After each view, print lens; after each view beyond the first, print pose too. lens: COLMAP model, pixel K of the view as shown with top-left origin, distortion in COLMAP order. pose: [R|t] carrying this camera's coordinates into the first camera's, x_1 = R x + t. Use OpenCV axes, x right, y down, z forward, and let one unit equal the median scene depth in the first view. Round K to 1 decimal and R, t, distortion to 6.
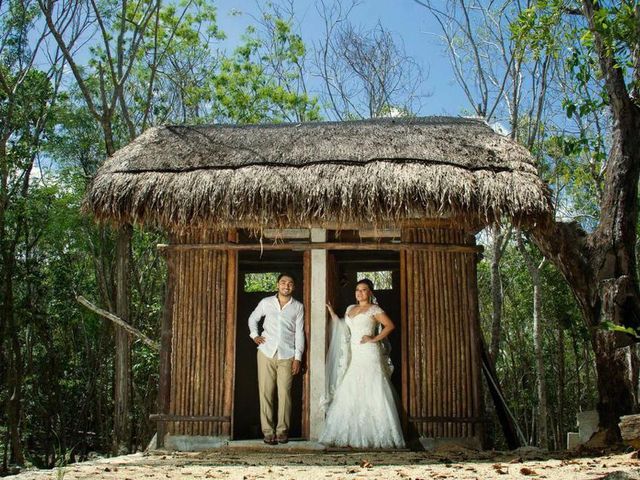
lens RADIAL K [[835.3, 0, 320.0], [0, 835.3, 240.0], [0, 0, 1]] dist [-0.085719, -0.032643]
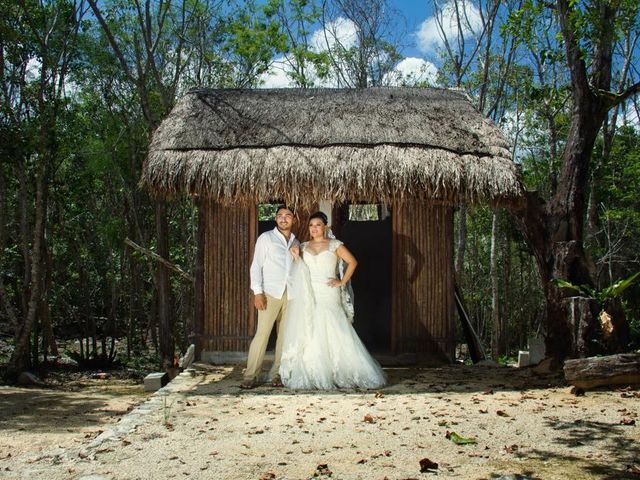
lens RADIAL K [[835.3, 0, 320.0], [0, 835.3, 240.0], [0, 0, 1]] dist [-0.085719, -0.032643]
pose [[0.996211, 0.004566, 0.086849, -0.129221], [-0.023159, 0.976493, 0.214300, -0.215078], [-0.083829, -0.215499, 0.972899, -0.208261]]
